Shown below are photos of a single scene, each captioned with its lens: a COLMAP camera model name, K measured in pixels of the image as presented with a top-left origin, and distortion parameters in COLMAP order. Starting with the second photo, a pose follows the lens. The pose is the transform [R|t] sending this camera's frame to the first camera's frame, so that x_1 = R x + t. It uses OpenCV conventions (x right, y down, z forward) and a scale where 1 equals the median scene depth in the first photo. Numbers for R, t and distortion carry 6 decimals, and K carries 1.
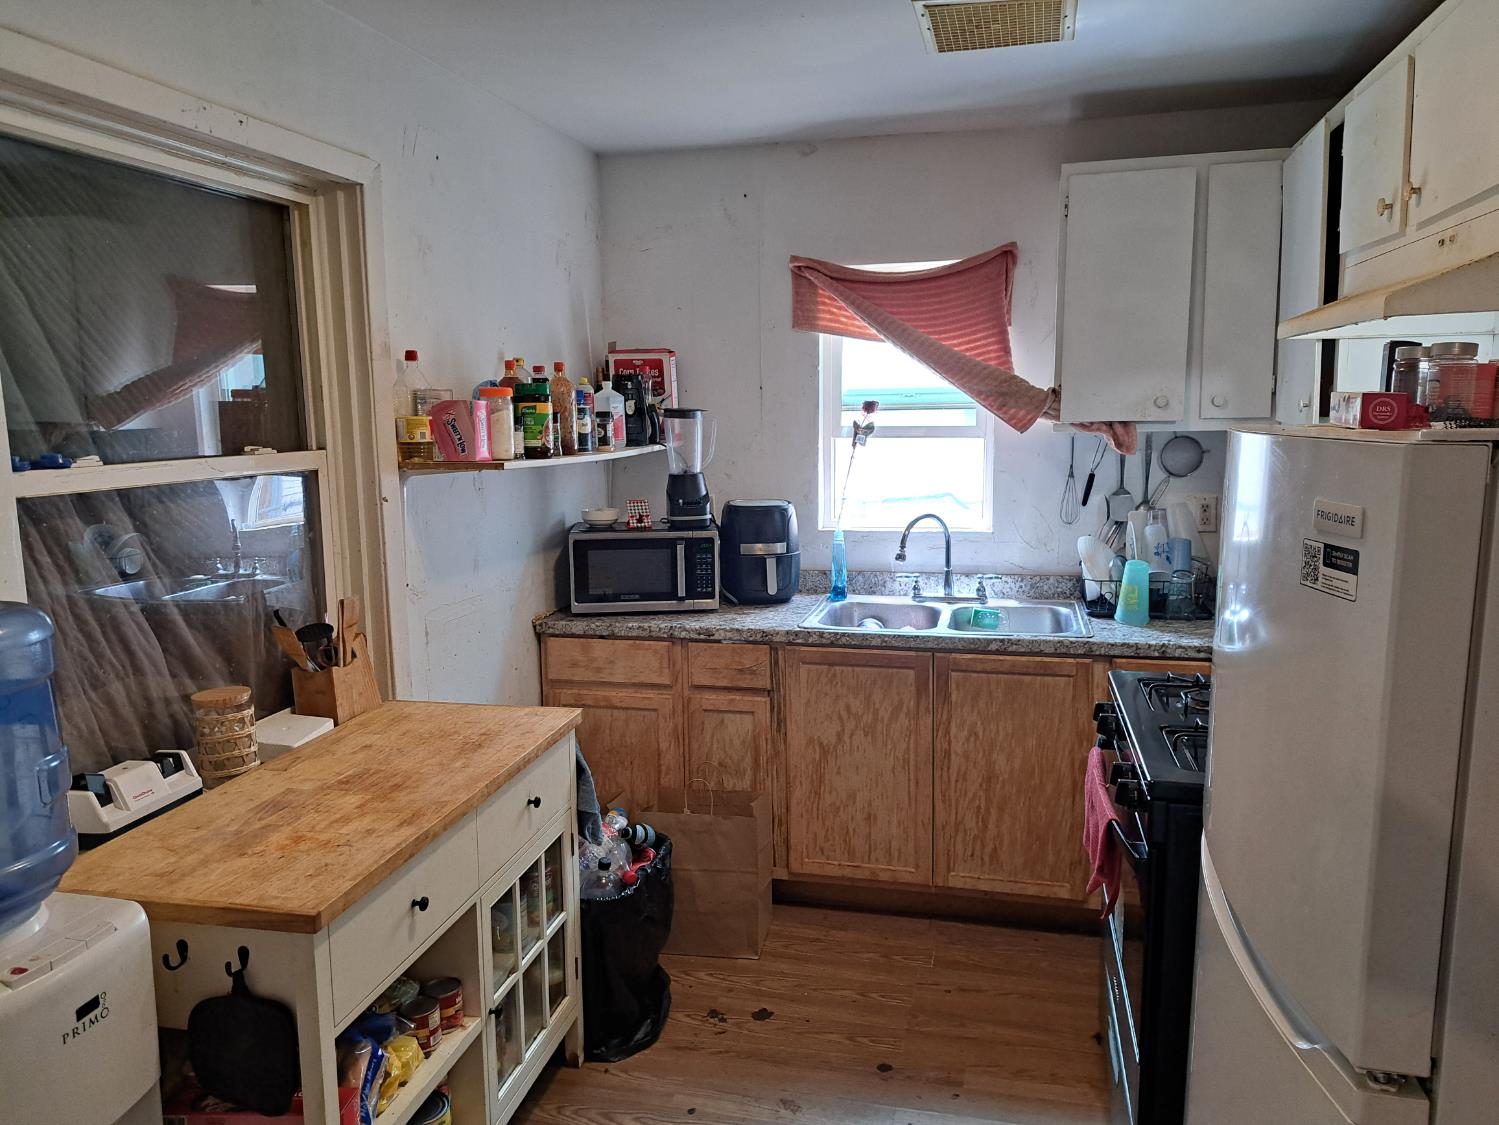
lens RADIAL K [[1069.2, 0, 741.2], [0, 1069.2, 552.5], [0, 0, 1]] dist [0.056990, -0.075105]
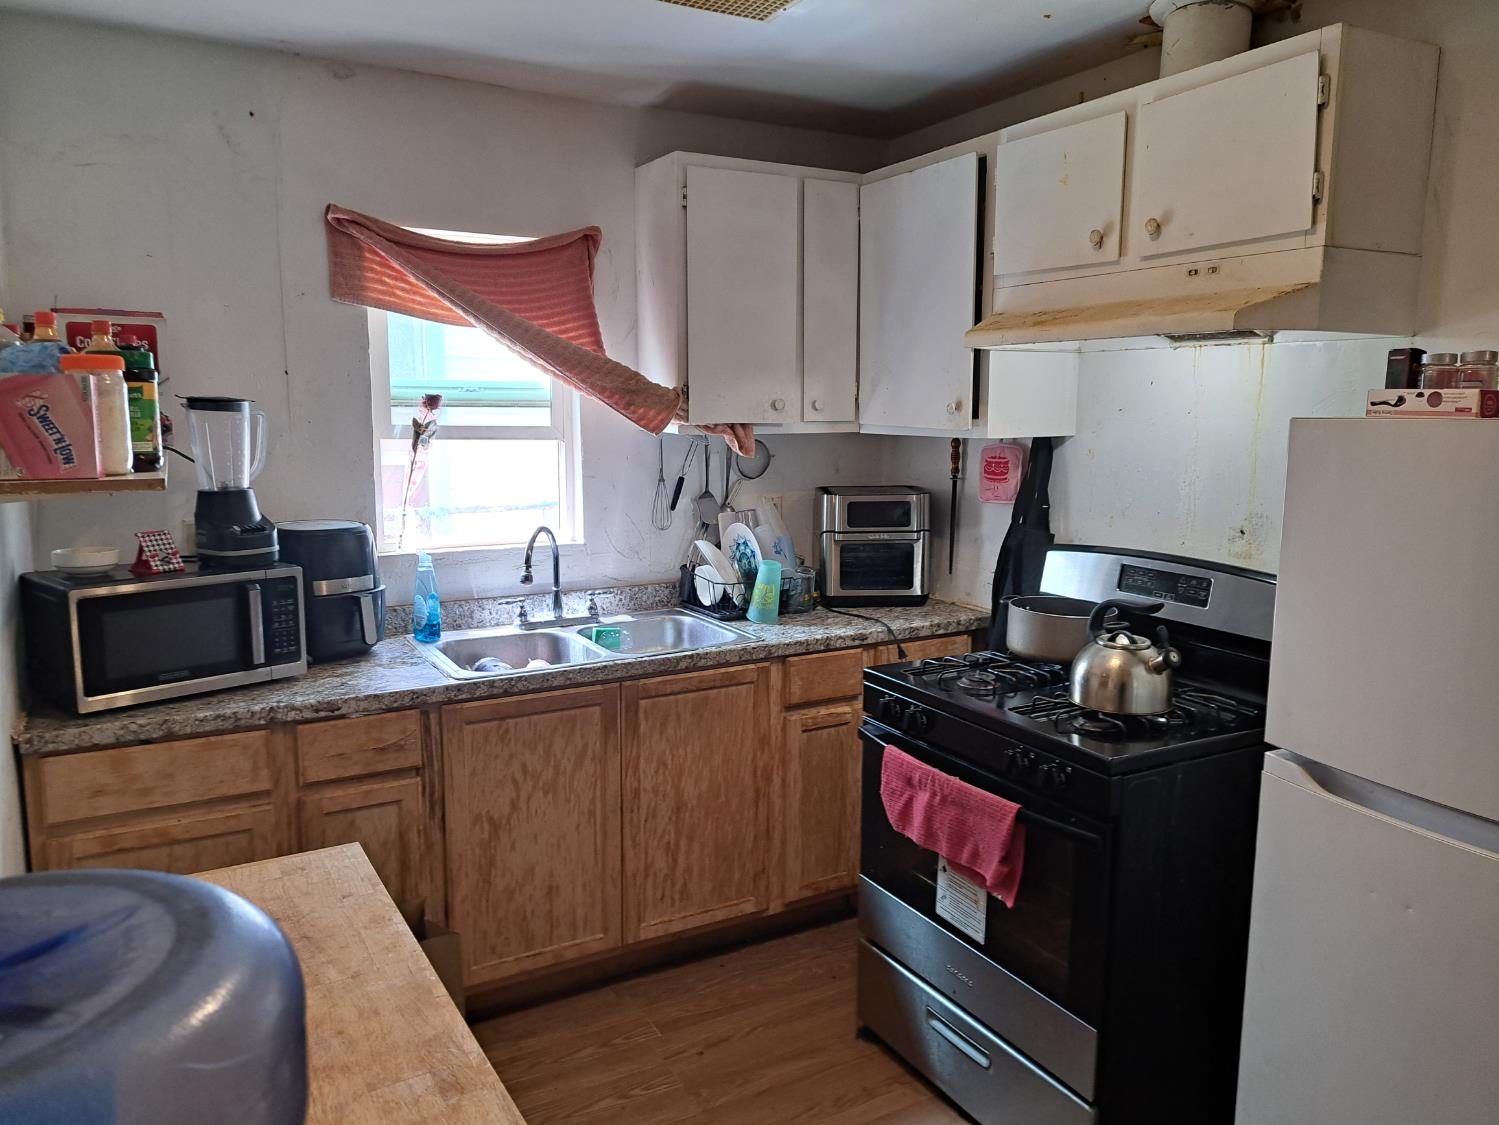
lens RADIAL K [[1069.2, 0, 862.7], [0, 1069.2, 549.0], [0, 0, 1]] dist [0.056990, -0.075105]
pose [[0.717773, -0.074191, 0.692313, -0.265339], [0.080311, 0.996492, 0.023523, -0.019612], [-0.691630, 0.038716, 0.721214, 0.210694]]
